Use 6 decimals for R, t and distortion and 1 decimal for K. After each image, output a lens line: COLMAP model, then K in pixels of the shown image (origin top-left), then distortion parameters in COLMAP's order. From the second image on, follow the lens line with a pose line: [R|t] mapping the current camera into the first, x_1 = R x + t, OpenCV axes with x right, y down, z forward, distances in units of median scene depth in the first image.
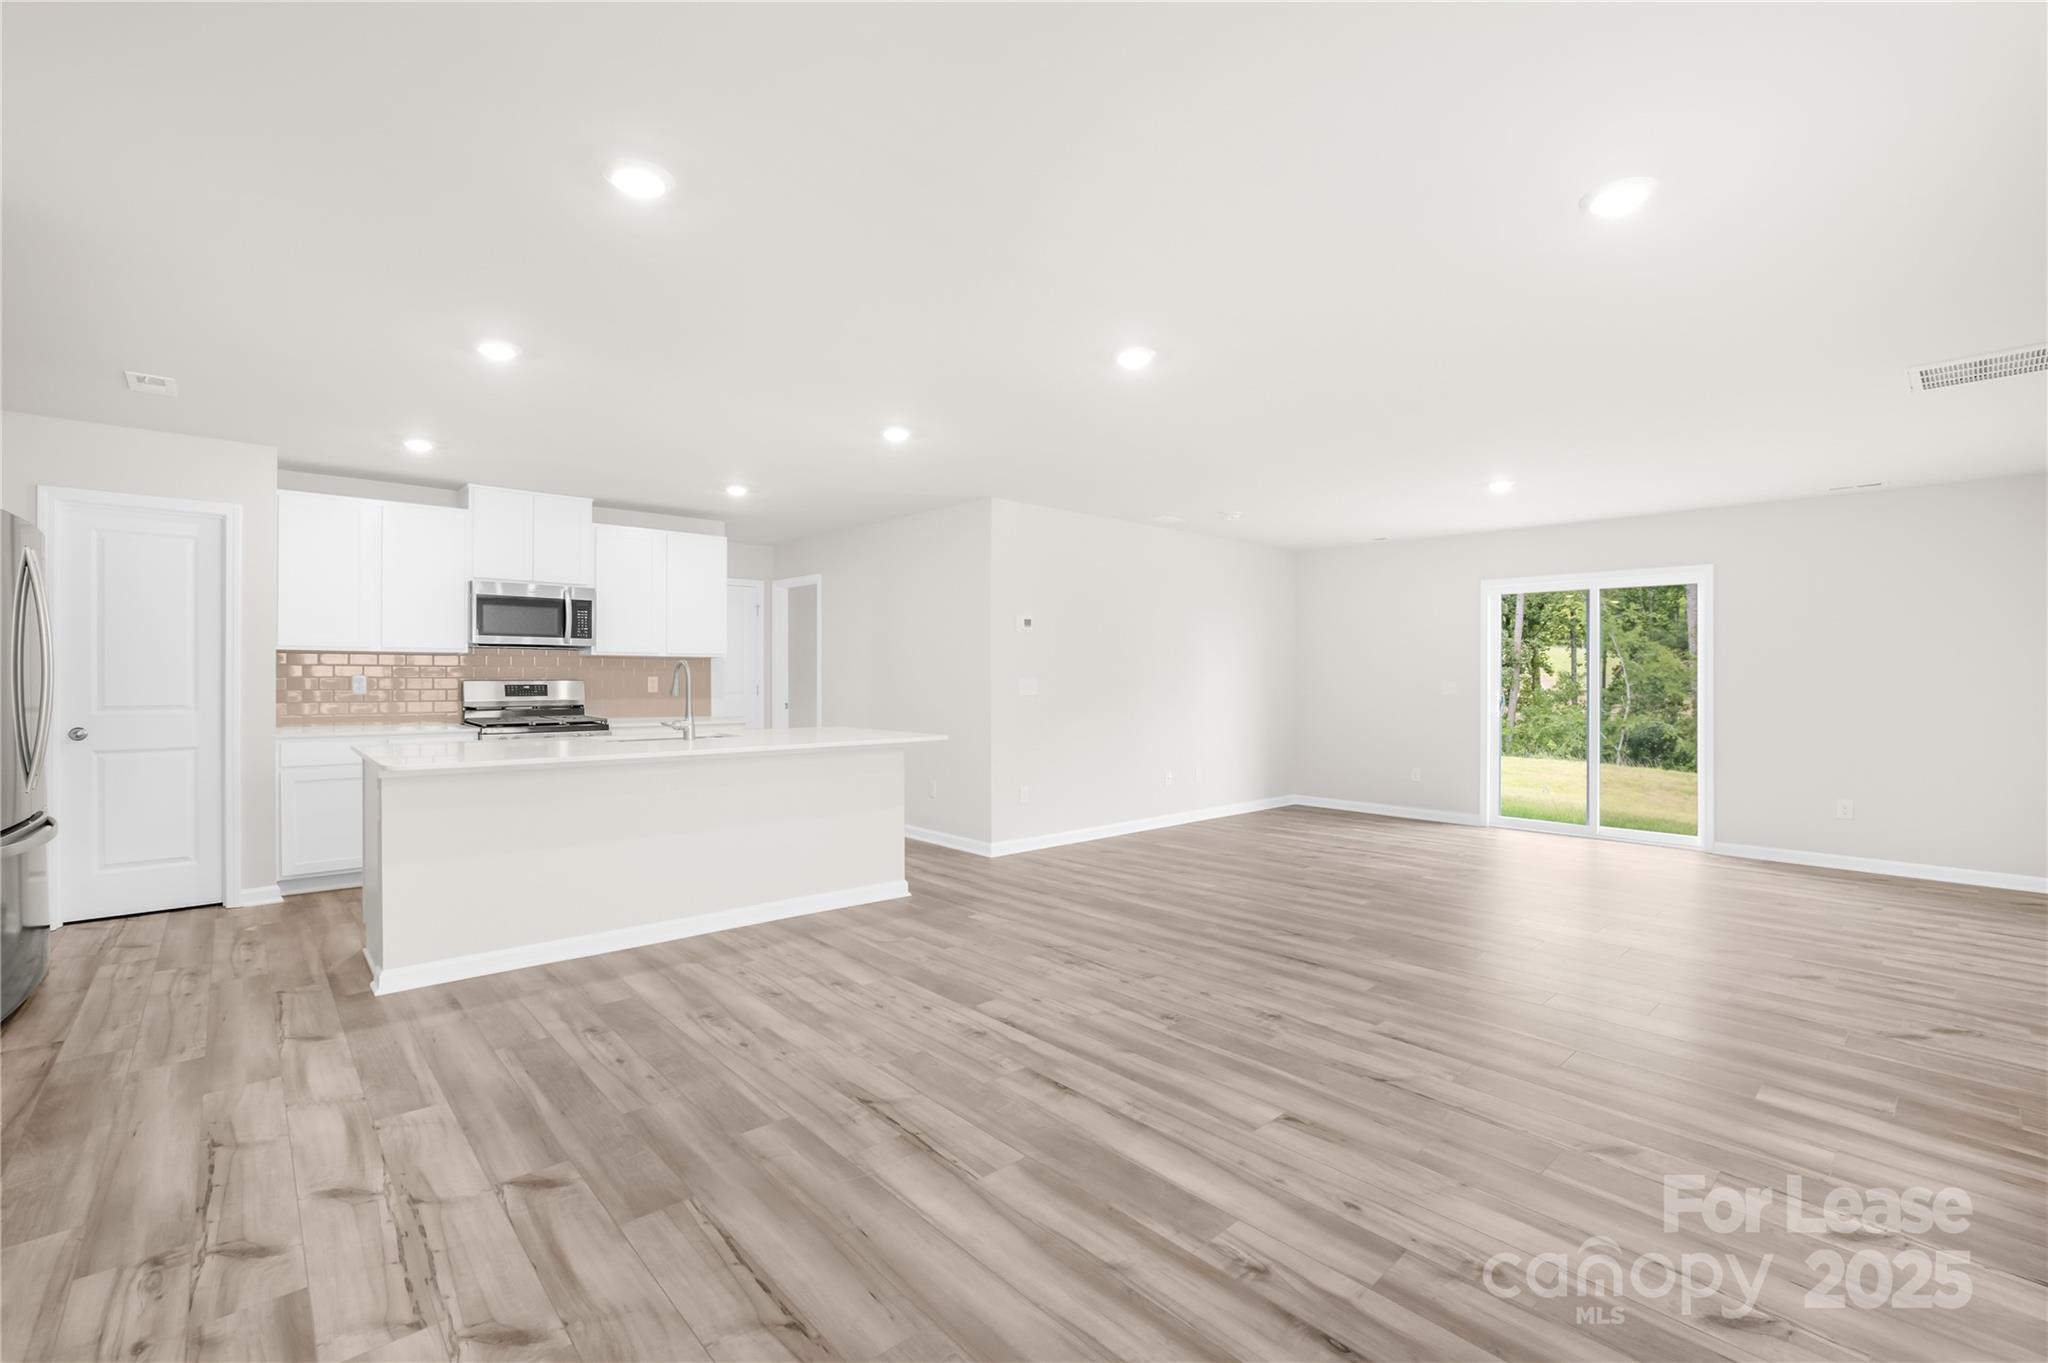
lens RADIAL K [[895.1, 0, 1011.4], [0, 895.1, 678.8], [0, 0, 1]] dist [-0.050532, 0.018998]
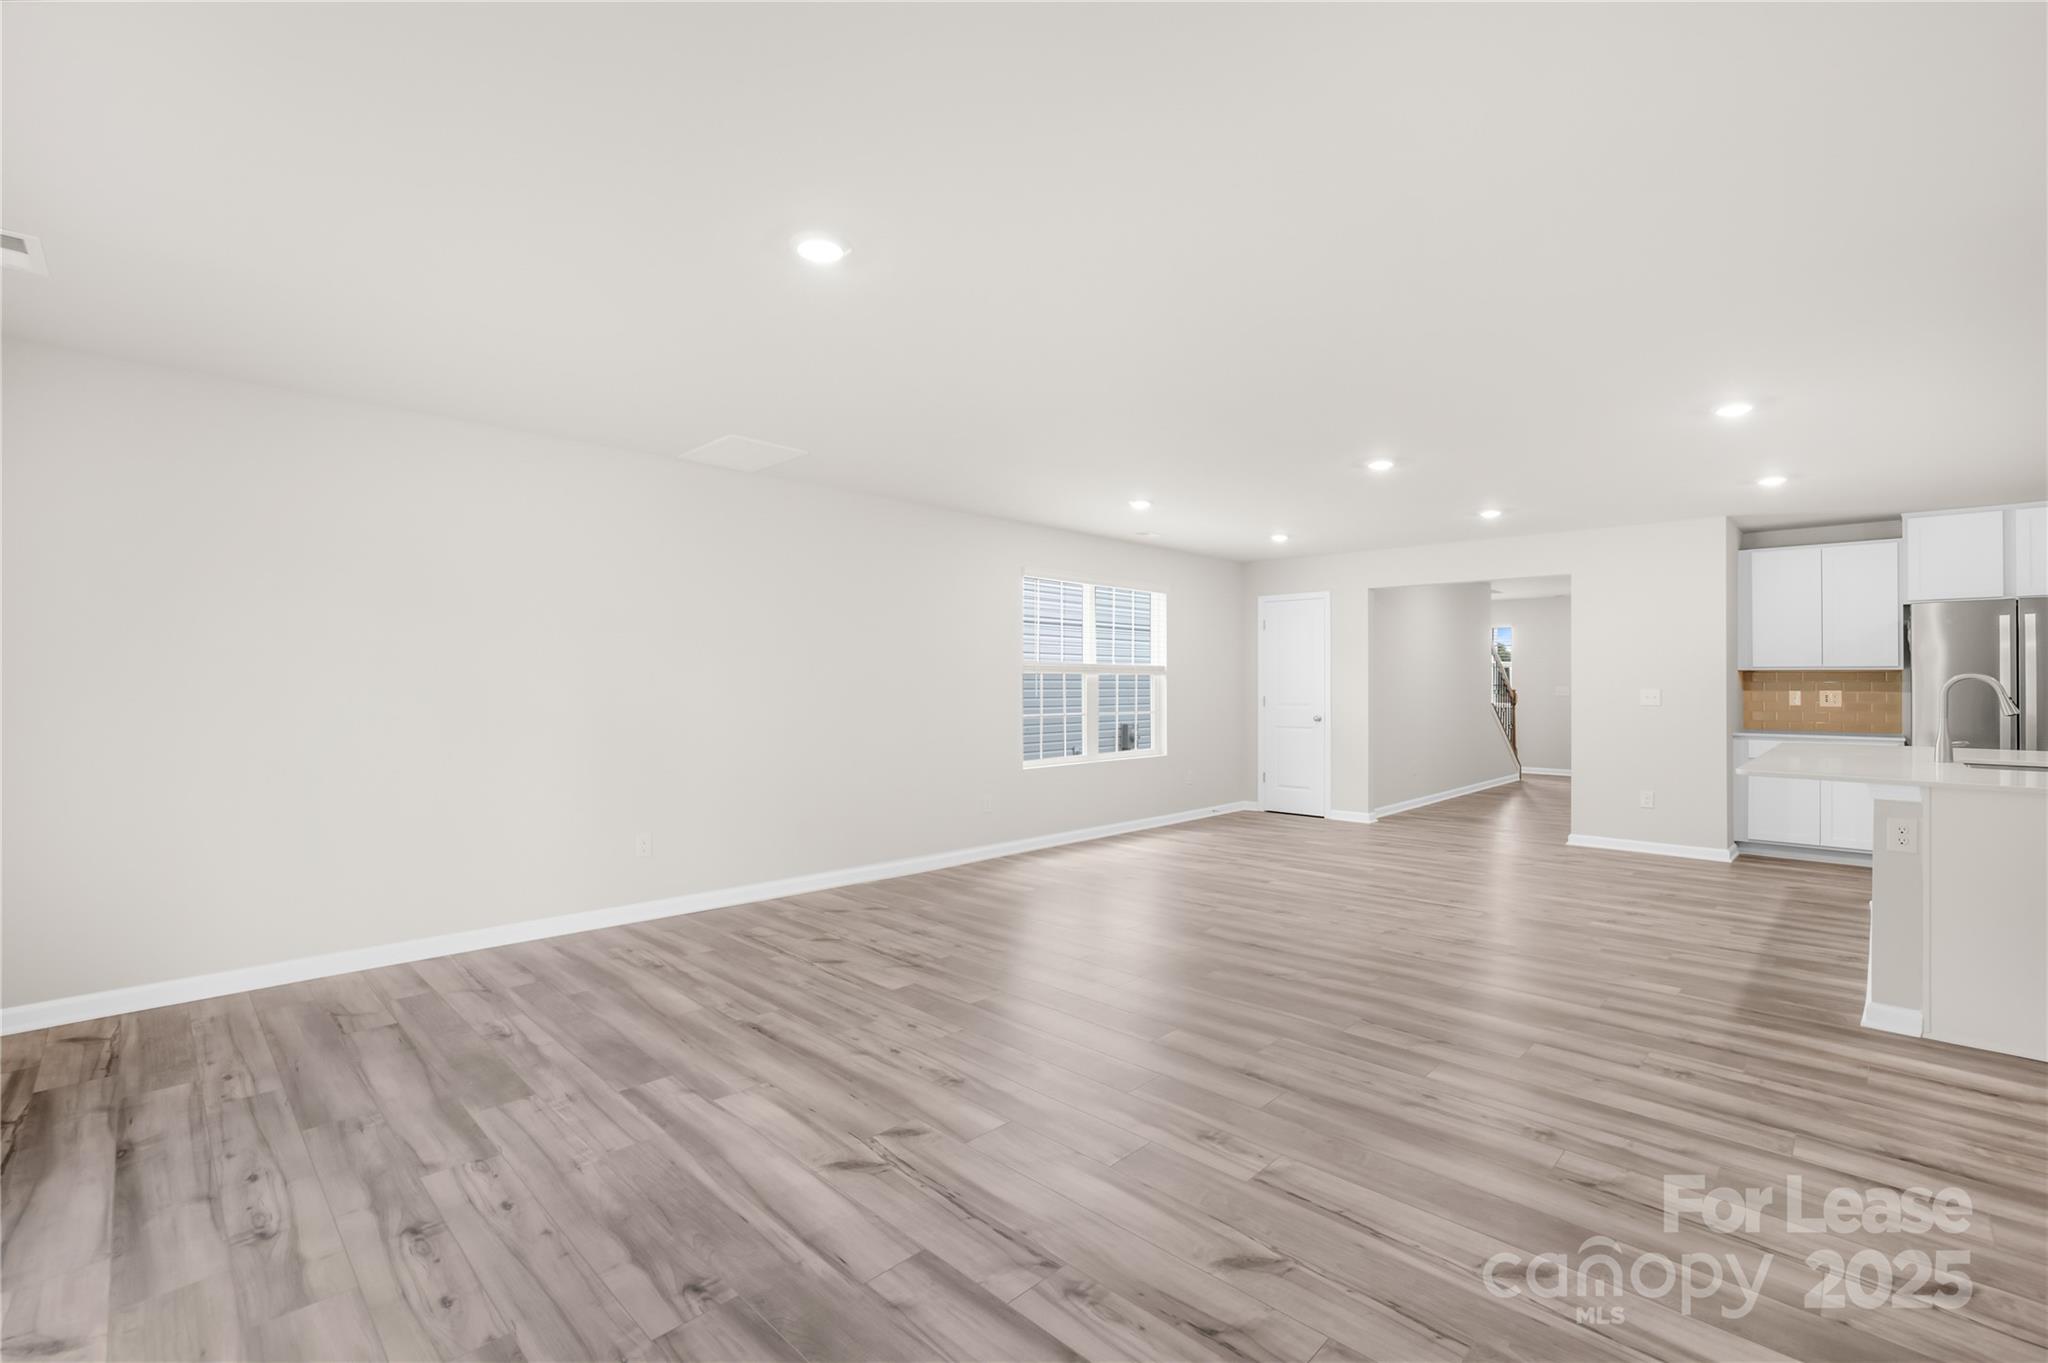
lens RADIAL K [[895.1, 0, 1011.4], [0, 895.1, 678.8], [0, 0, 1]] dist [-0.050532, 0.018998]
pose [[-0.998295, -0.008723, -0.057707, 0.746471], [-0.008904, 0.999956, 0.002883, -0.009445], [0.057679, 0.003392, -0.998329, 2.190696]]
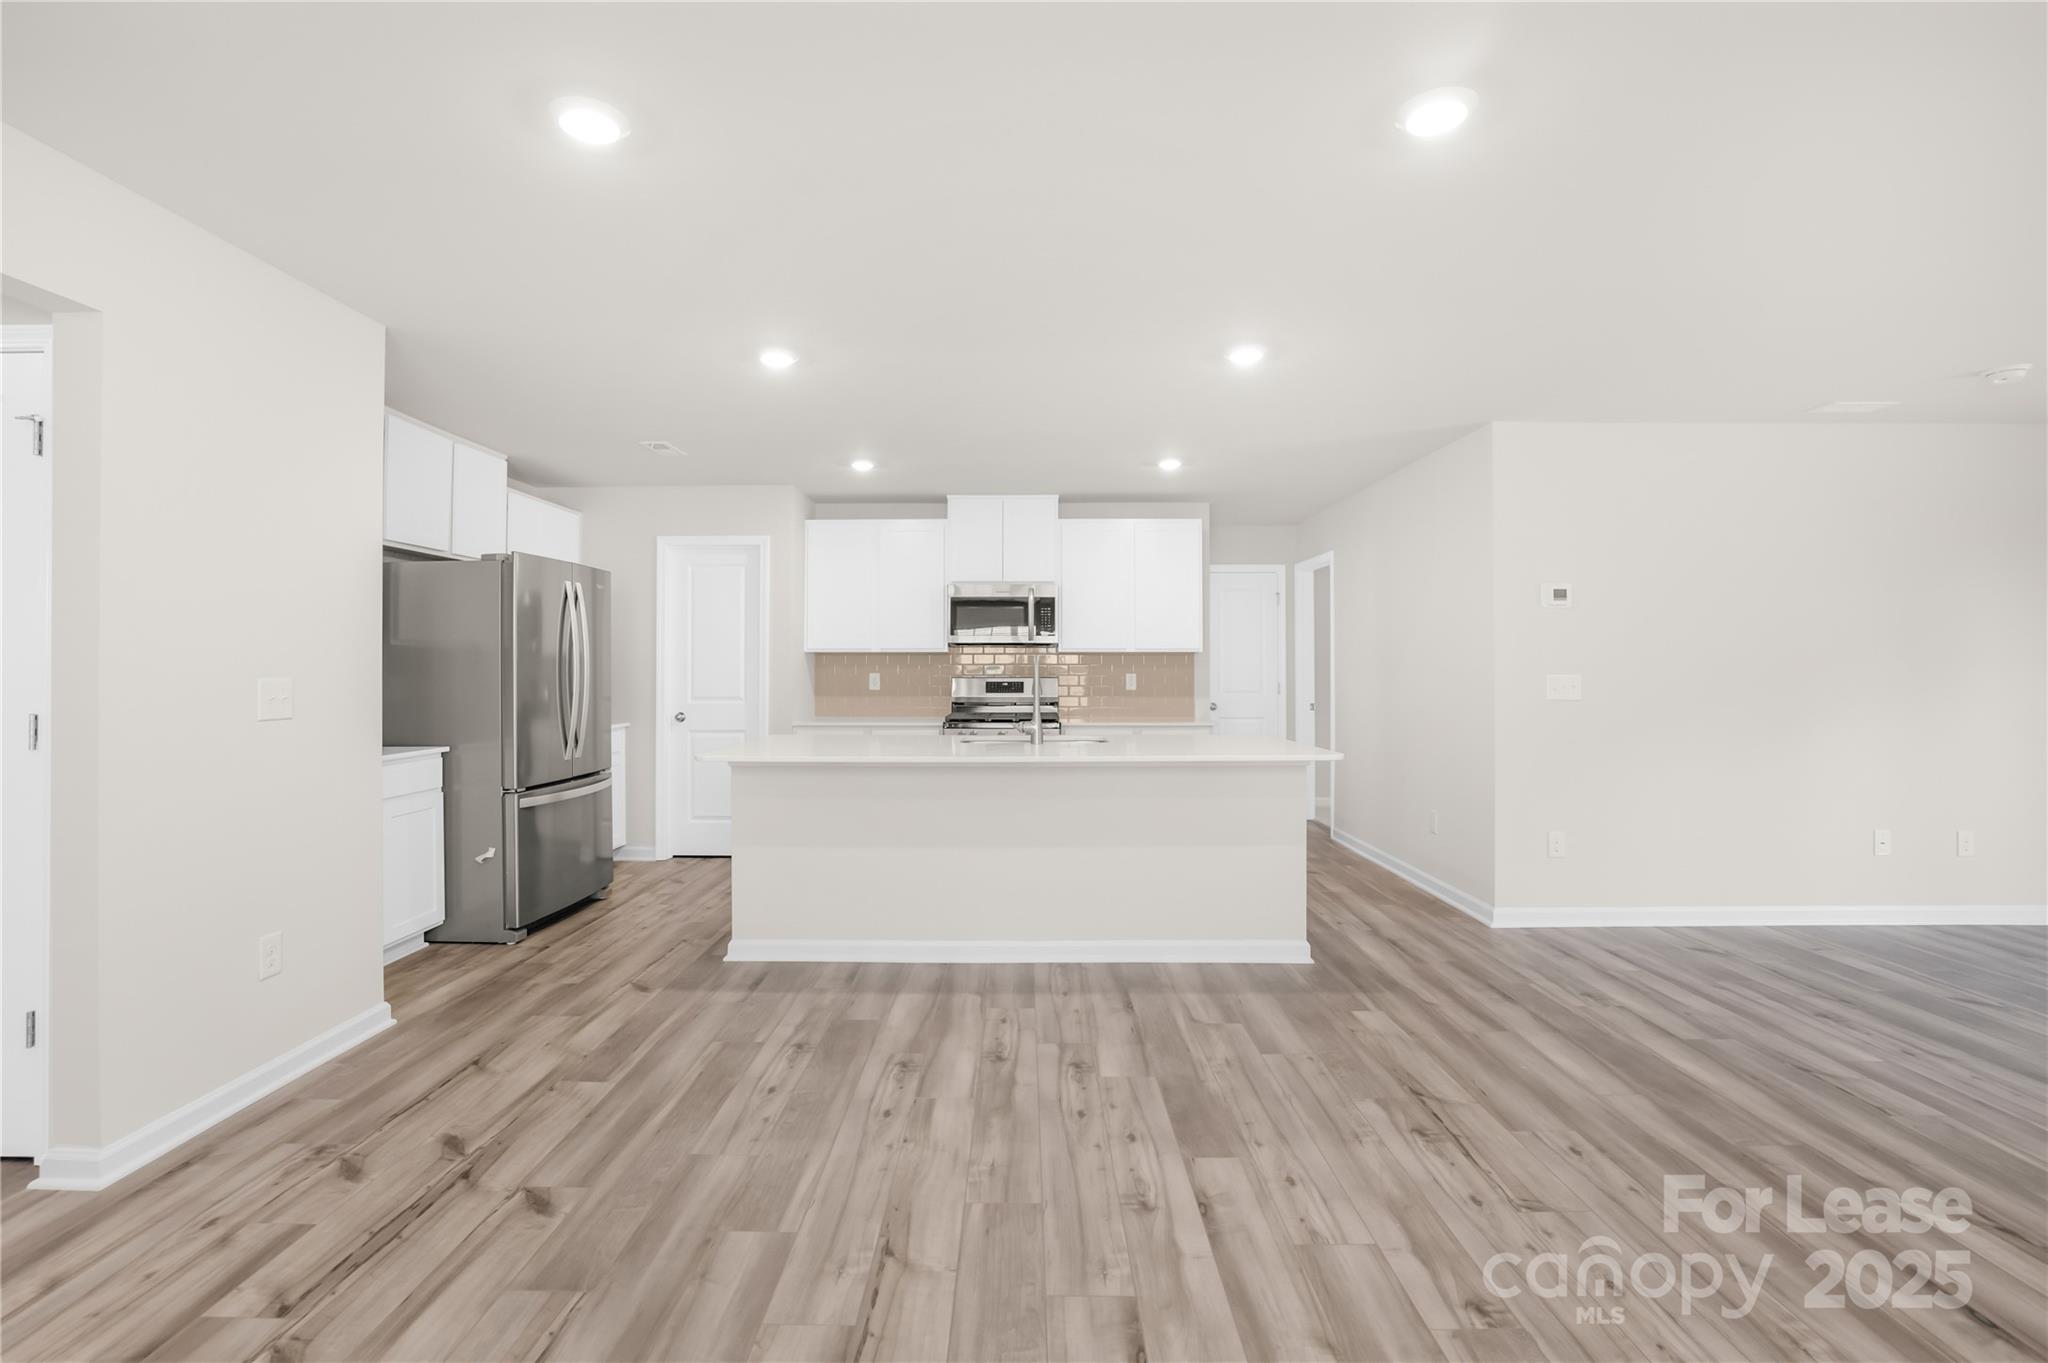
lens RADIAL K [[905.2, 0, 1017.0], [0, 905.2, 665.9], [0, 0, 1]] dist [-0.049480, 0.019182]
pose [[0.737883, -0.007394, -0.674888, 0.295865], [0.000370, 0.999944, -0.010552, -0.001000], [0.674928, 0.007536, 0.737845, 0.370664]]
